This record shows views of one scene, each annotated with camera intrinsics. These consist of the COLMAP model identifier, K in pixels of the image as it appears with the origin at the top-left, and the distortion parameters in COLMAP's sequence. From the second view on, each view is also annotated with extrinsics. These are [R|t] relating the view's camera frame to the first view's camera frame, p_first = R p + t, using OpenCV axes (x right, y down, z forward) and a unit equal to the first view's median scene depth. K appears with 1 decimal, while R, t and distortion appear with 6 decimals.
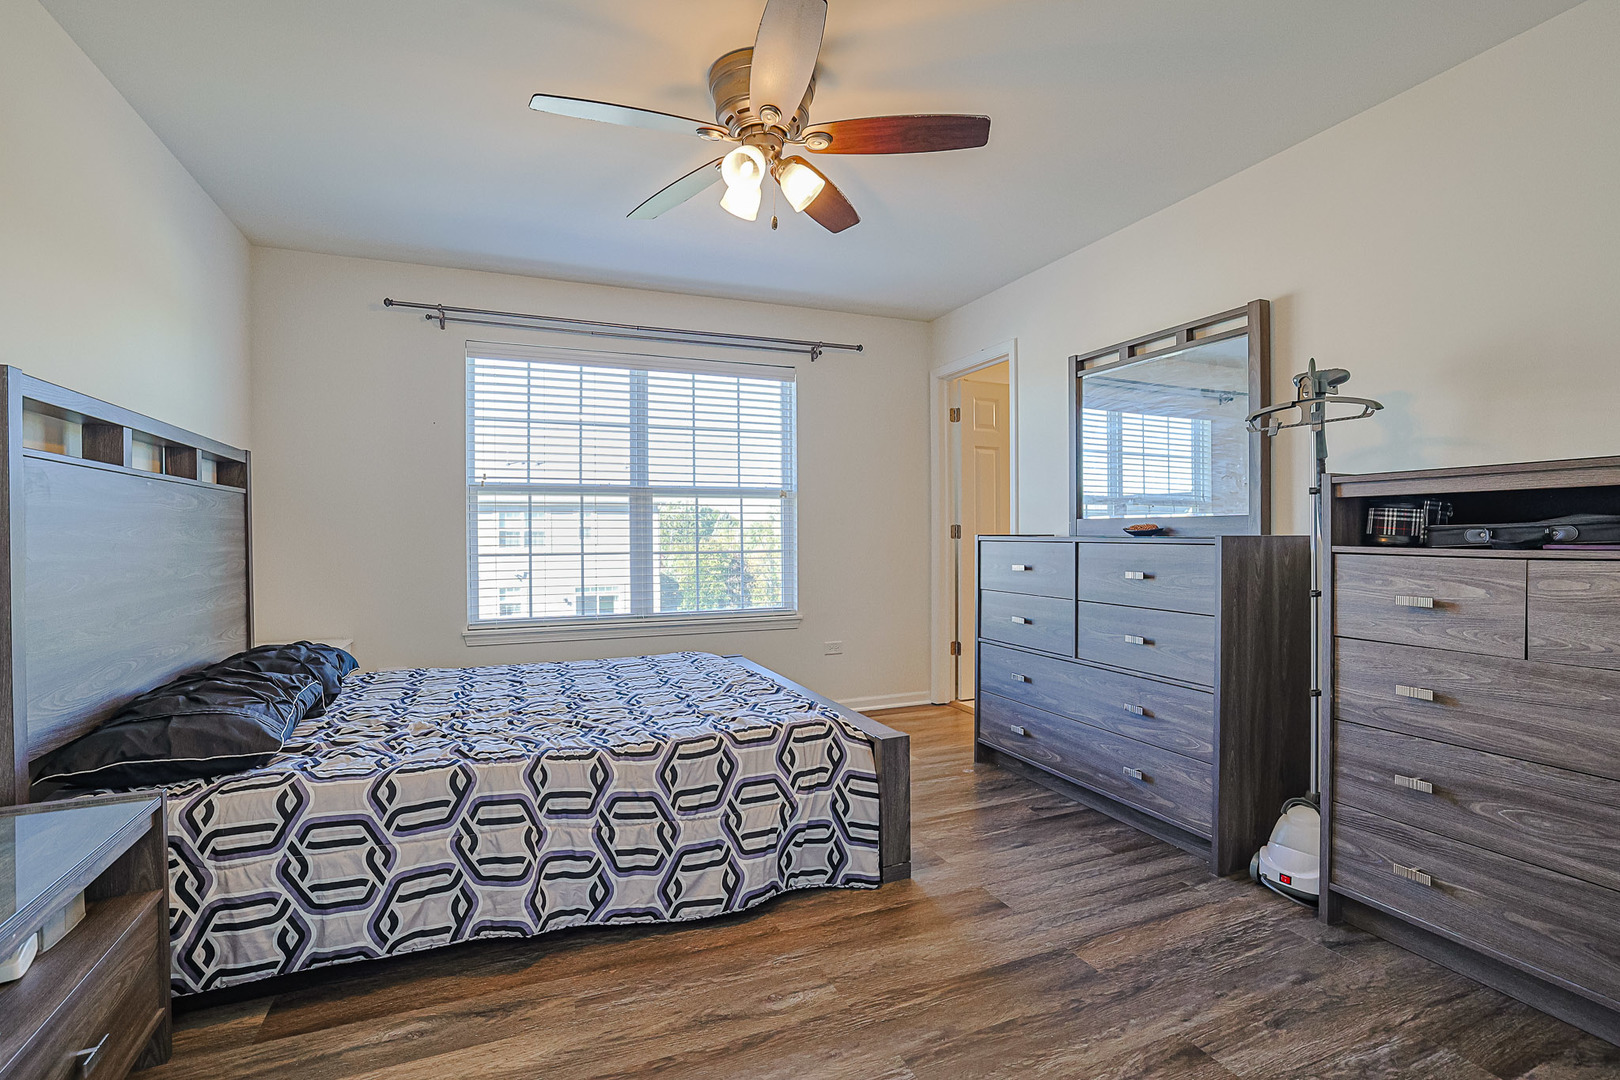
lens RADIAL K [[724.7, 0, 799.1], [0, 724.7, 539.2], [0, 0, 1]] dist [-0.027603, 0.002558]
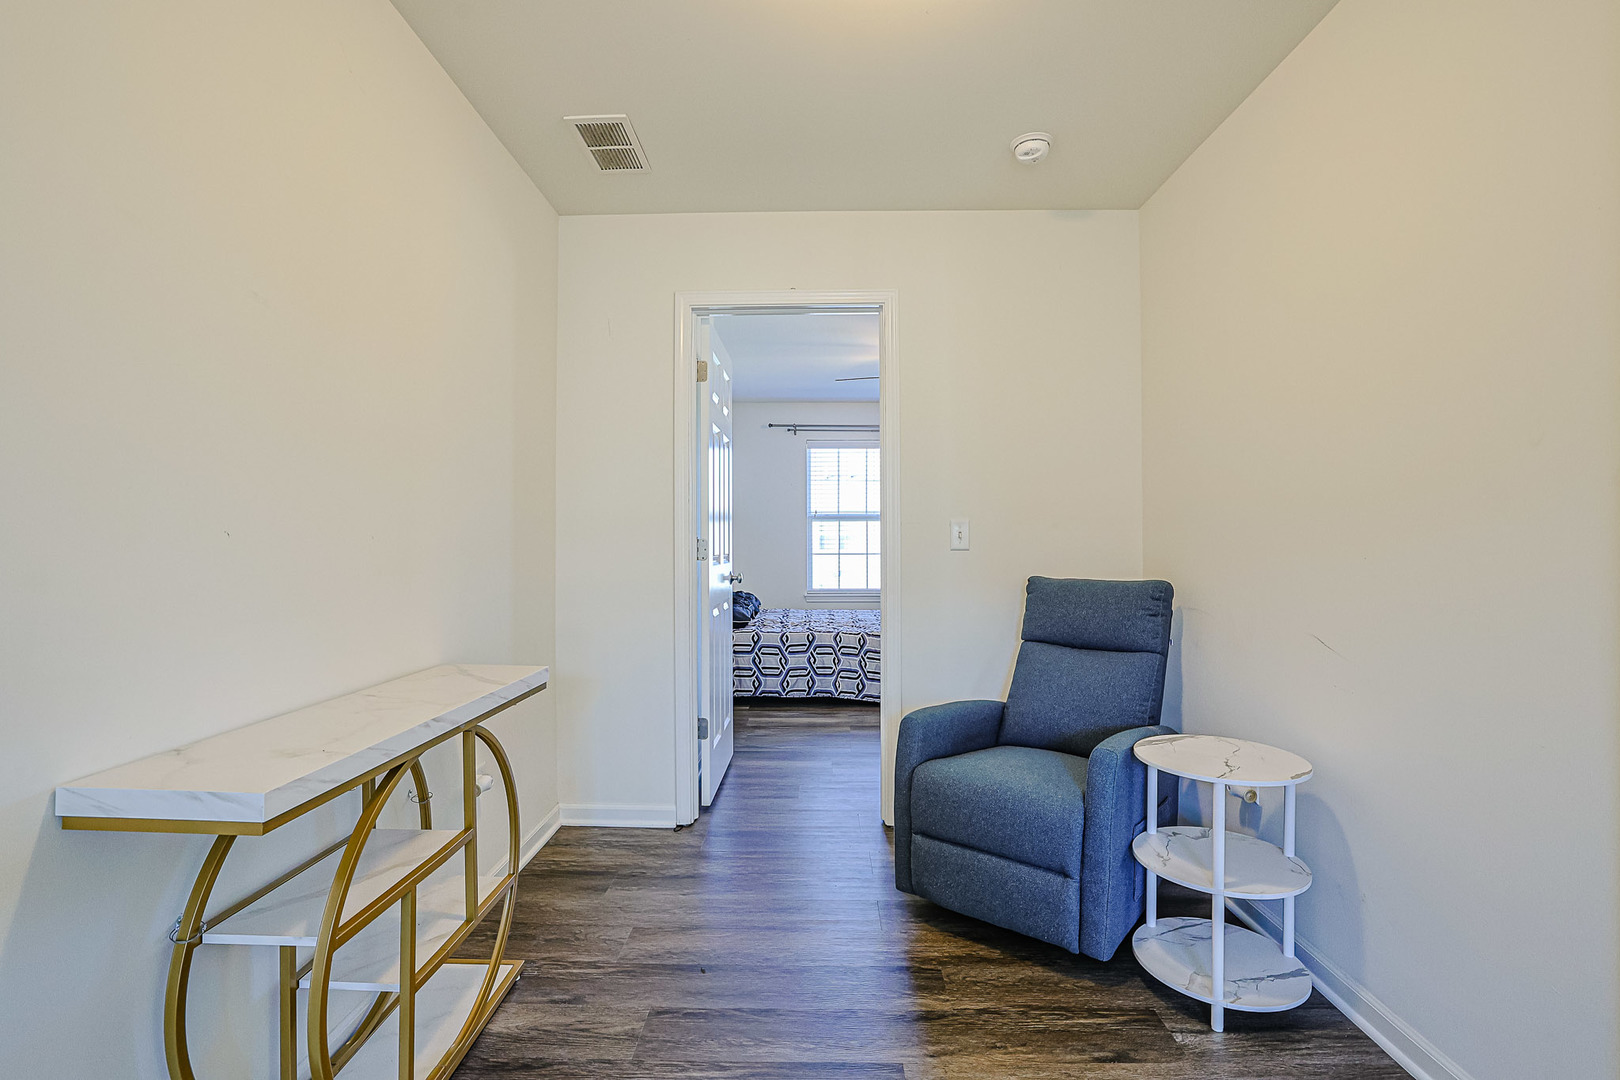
lens RADIAL K [[724.7, 0, 805.9], [0, 724.7, 538.6], [0, 0, 1]] dist [-0.027603, 0.002558]
pose [[0.915912, 0.002067, -0.401374, 0.593513], [-0.004240, 0.999981, -0.004528, -0.016358], [0.401357, 0.005849, 0.915903, -1.476478]]
